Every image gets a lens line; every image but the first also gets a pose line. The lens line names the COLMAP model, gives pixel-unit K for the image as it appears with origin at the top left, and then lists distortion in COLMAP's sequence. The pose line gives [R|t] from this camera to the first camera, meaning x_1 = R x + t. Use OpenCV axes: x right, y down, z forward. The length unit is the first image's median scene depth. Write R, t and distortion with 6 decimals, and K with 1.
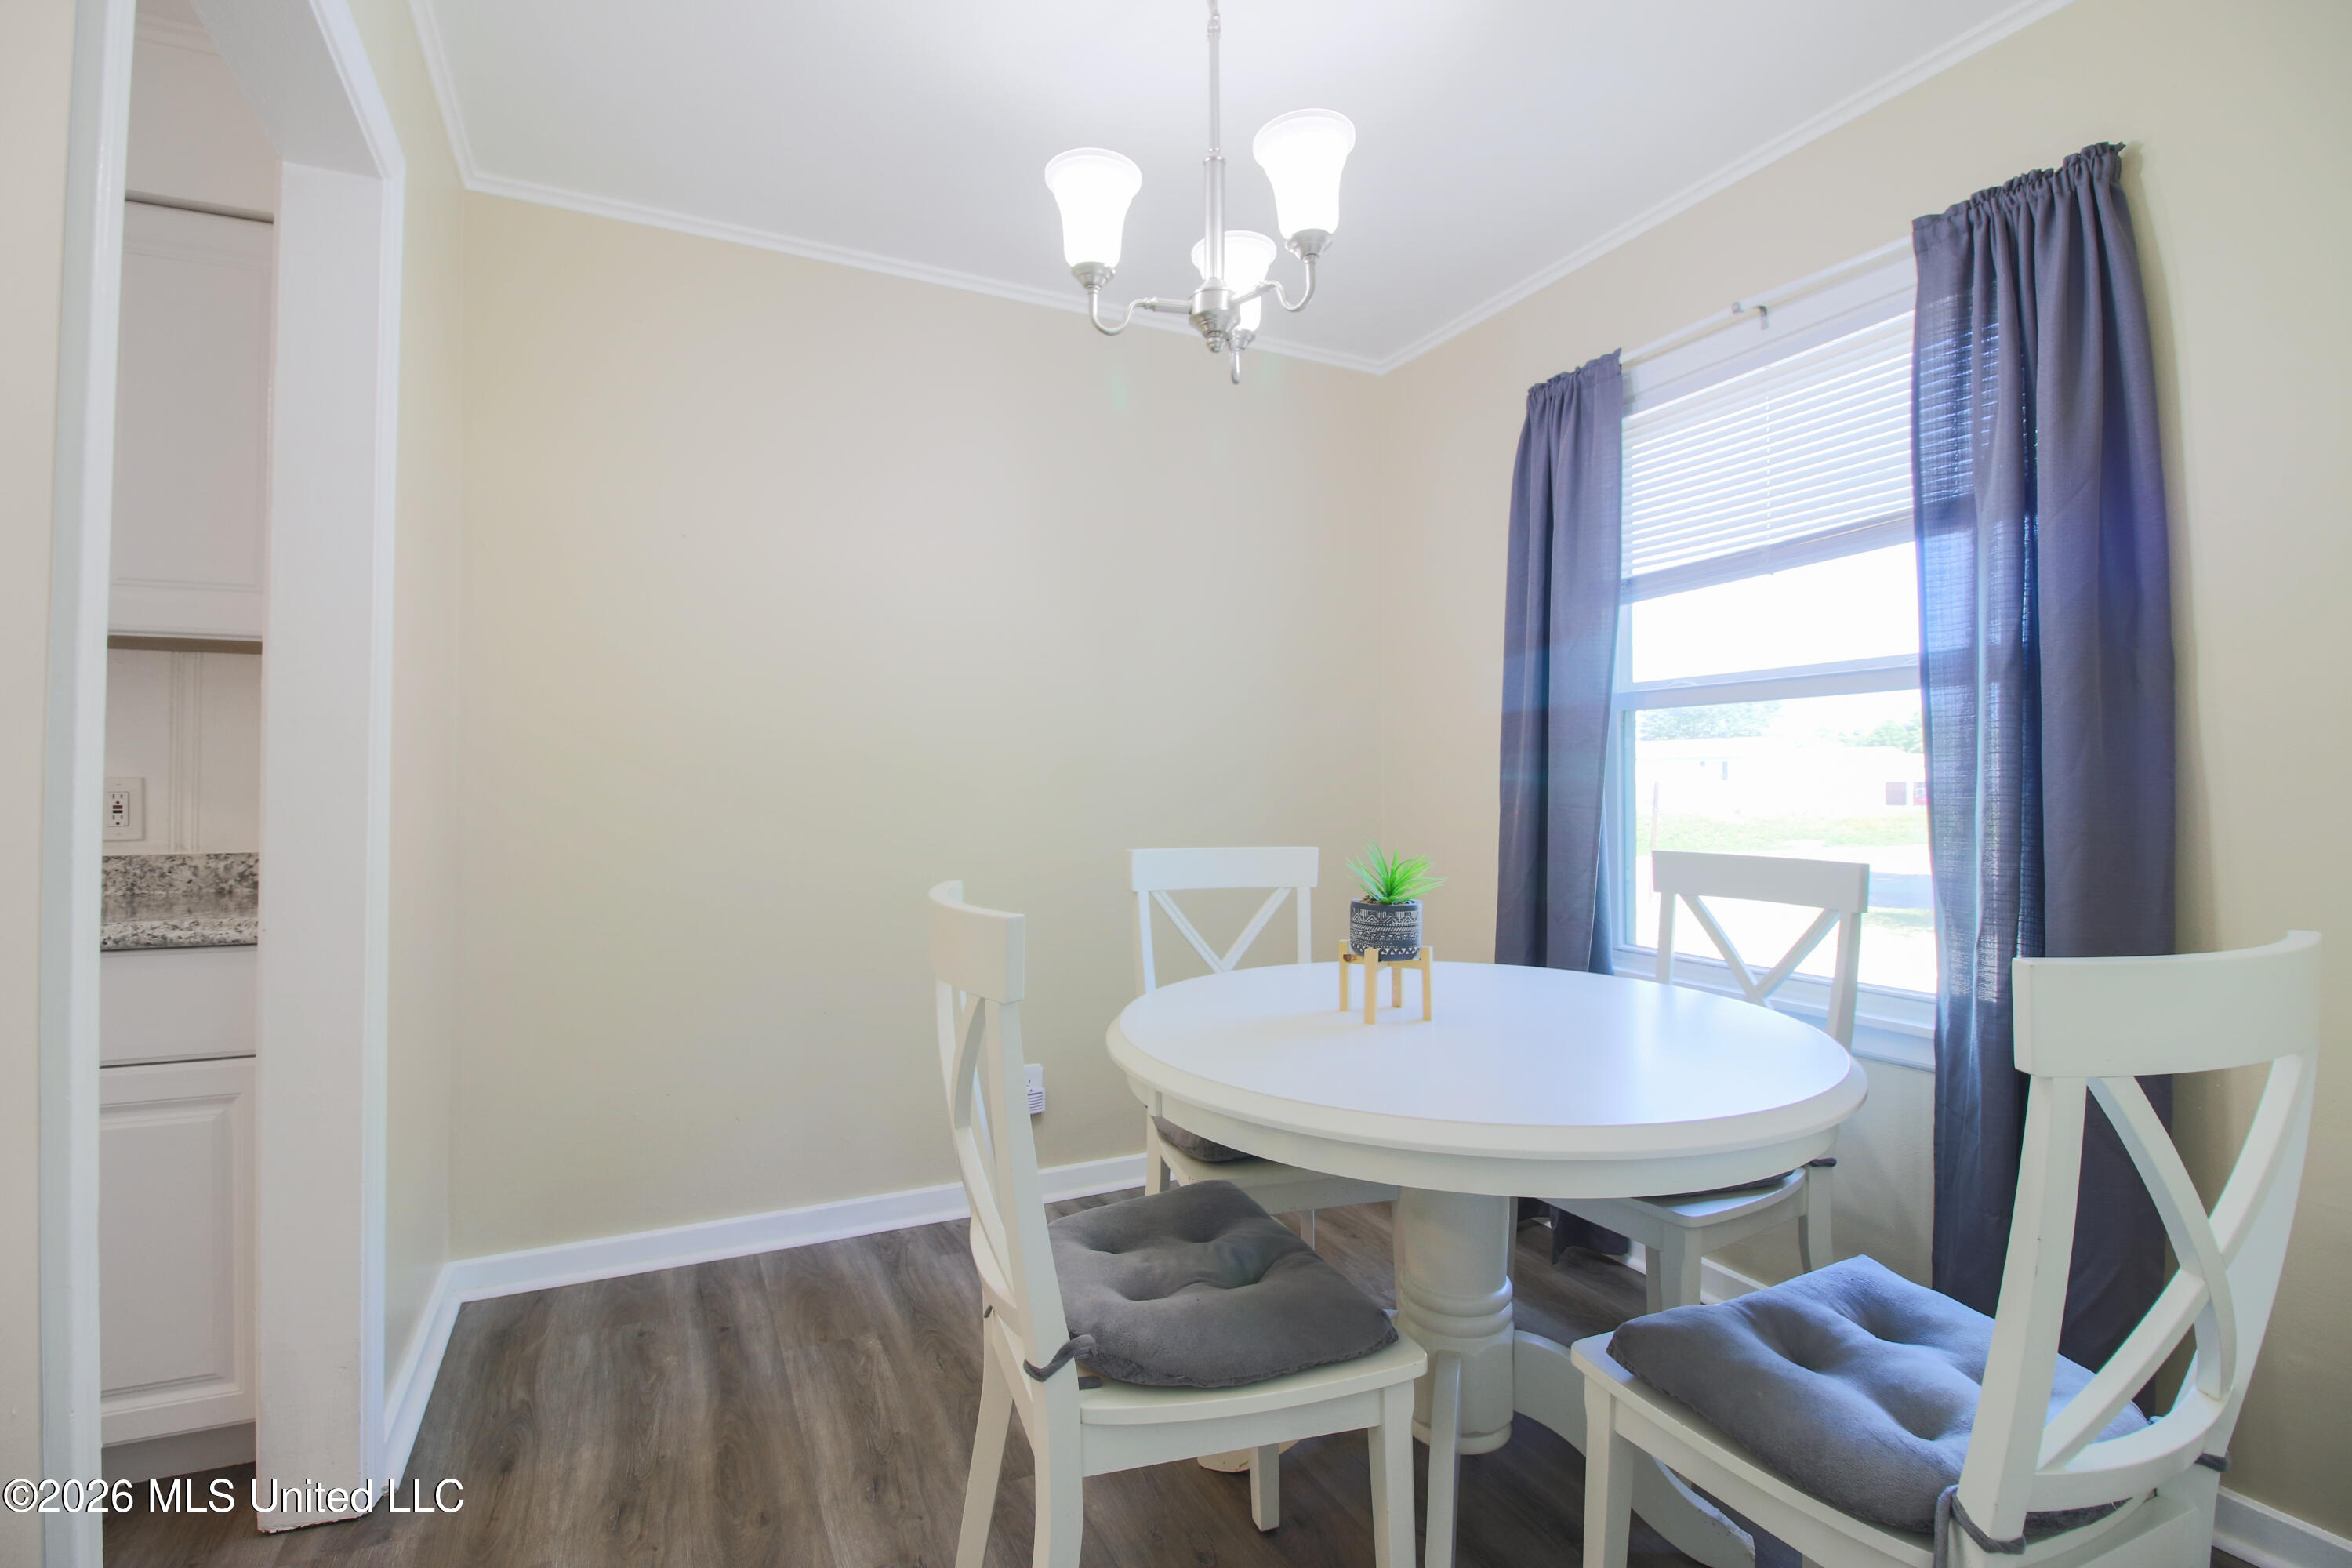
lens RADIAL K [[1090.0, 0, 1188.0], [0, 1090.0, 786.3], [0, 0, 1]] dist [-0.011389, -0.004190]
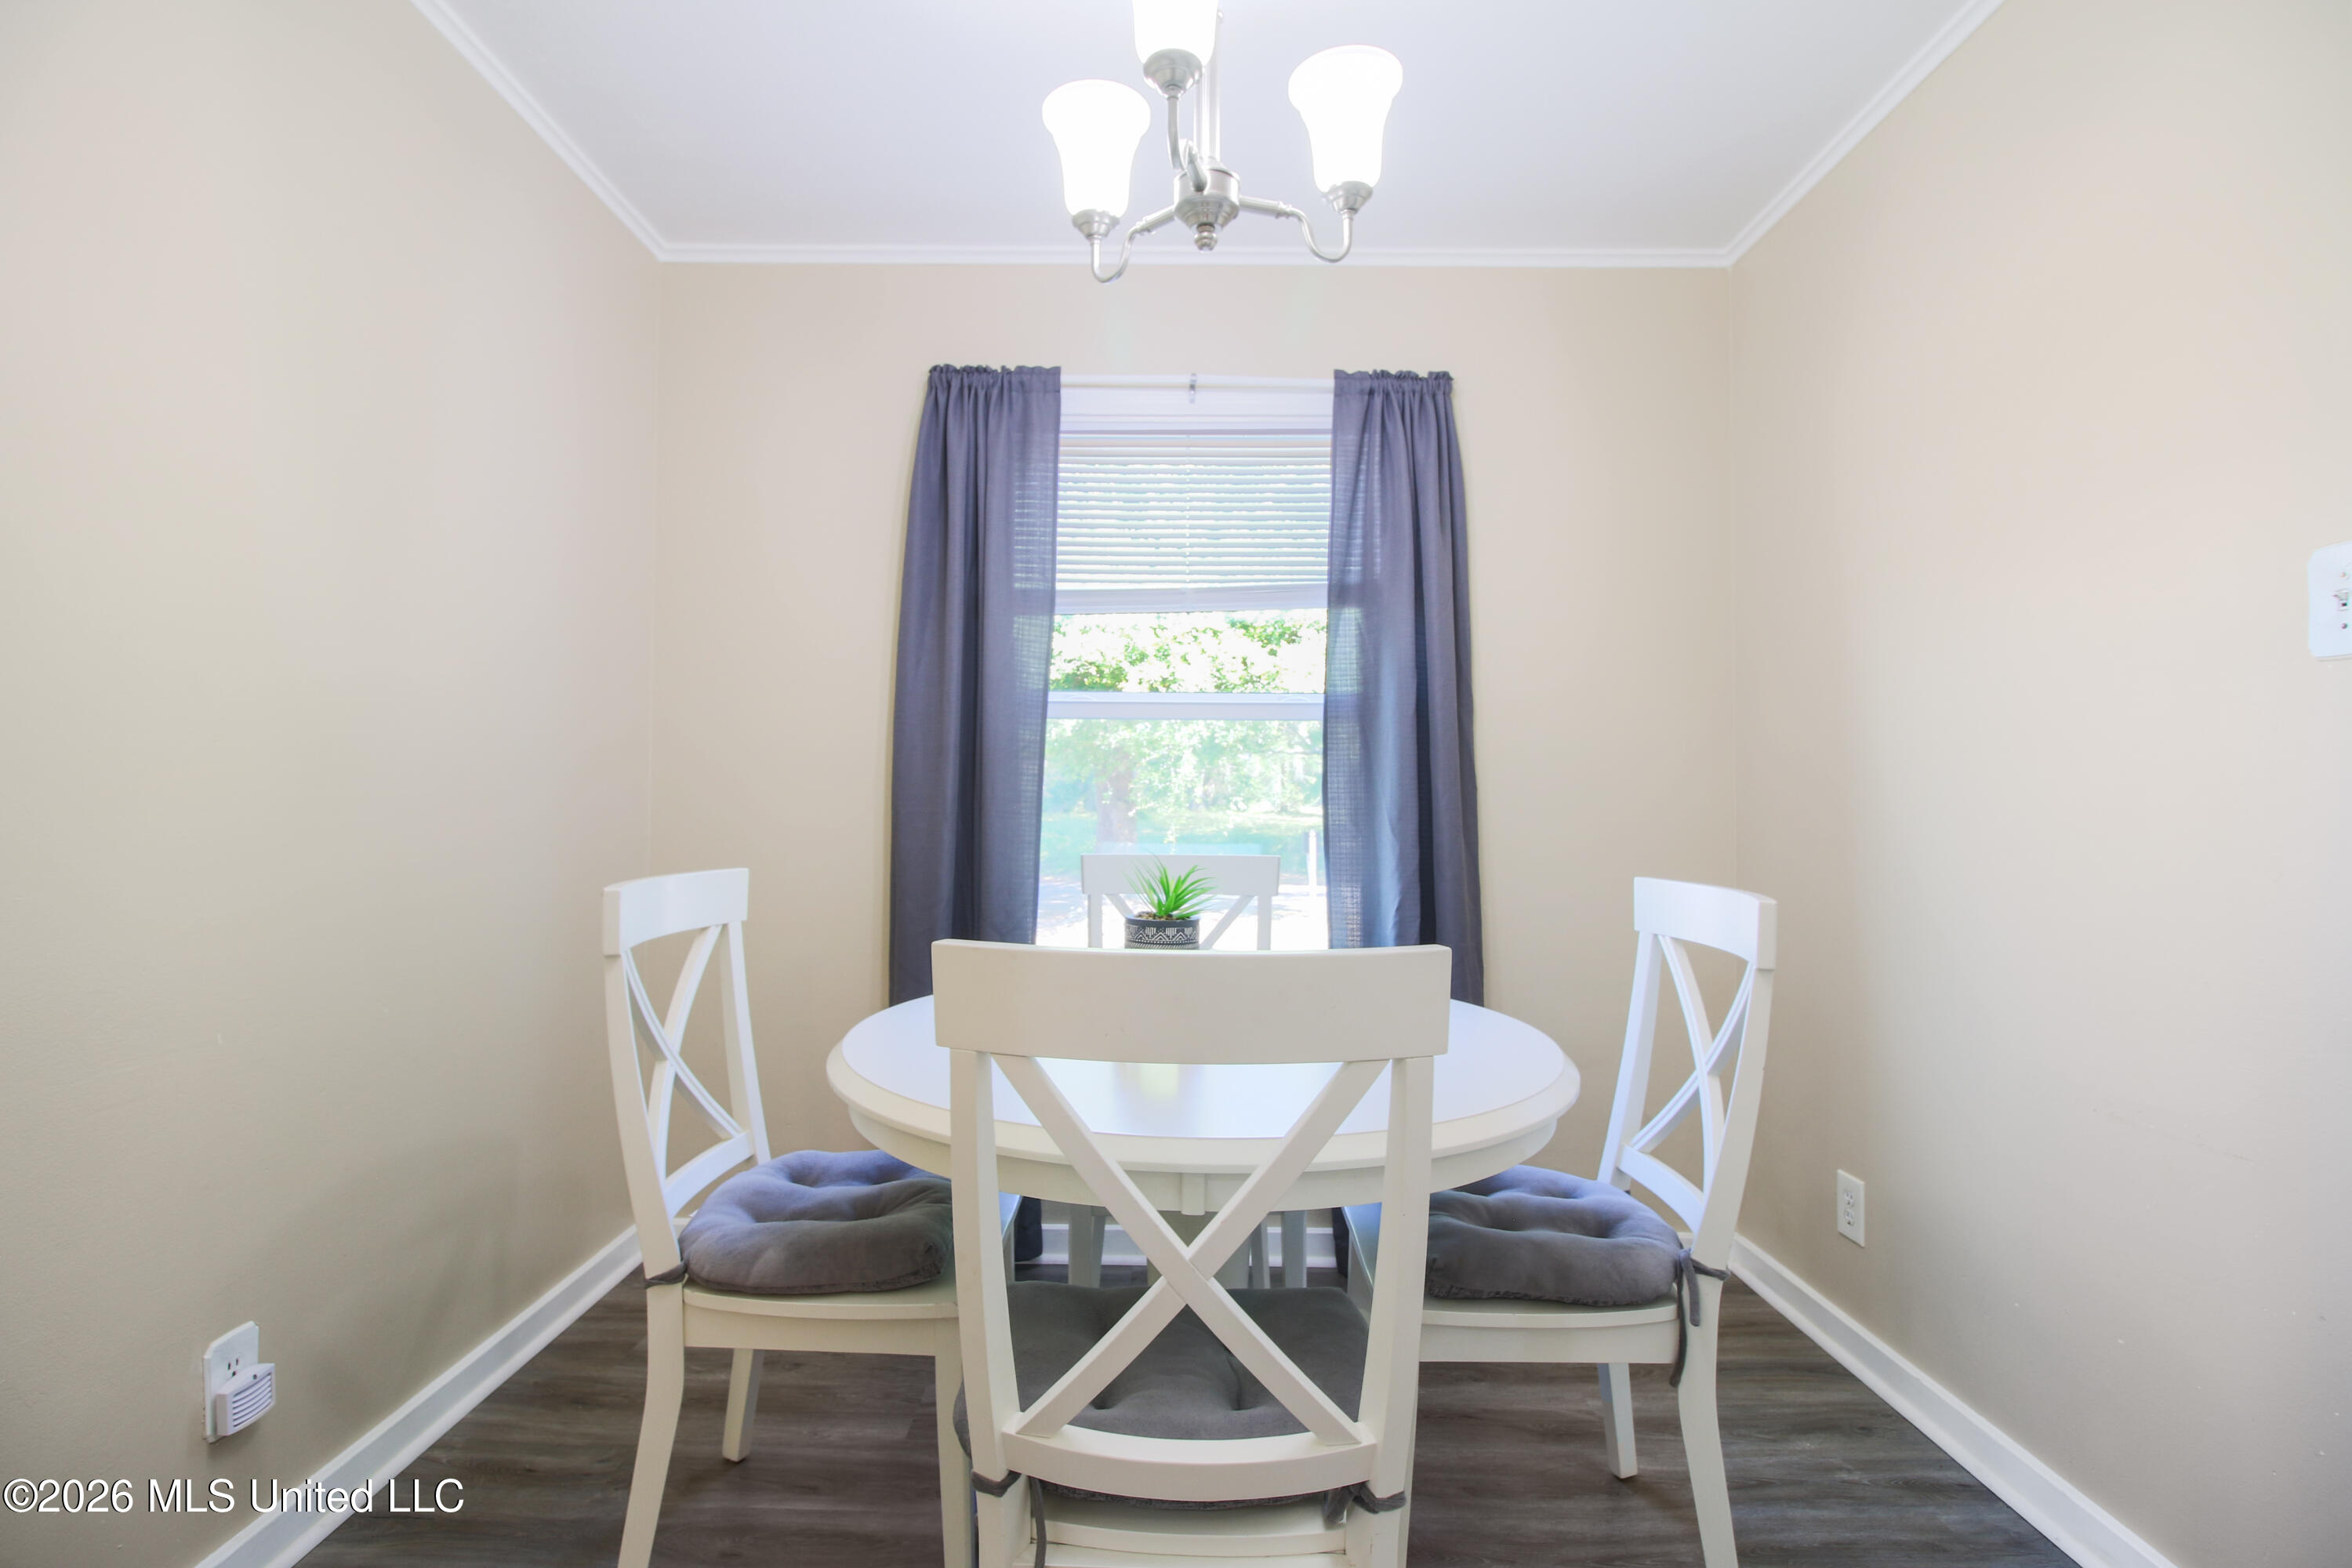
lens RADIAL K [[1090.0, 0, 1178.7], [0, 1090.0, 788.7], [0, 0, 1]] dist [-0.011389, -0.004190]
pose [[0.444778, 0.025847, 0.895268, -0.520412], [-0.003340, 0.999624, -0.027200, 0.026719], [-0.895635, 0.009107, 0.444698, 0.496224]]
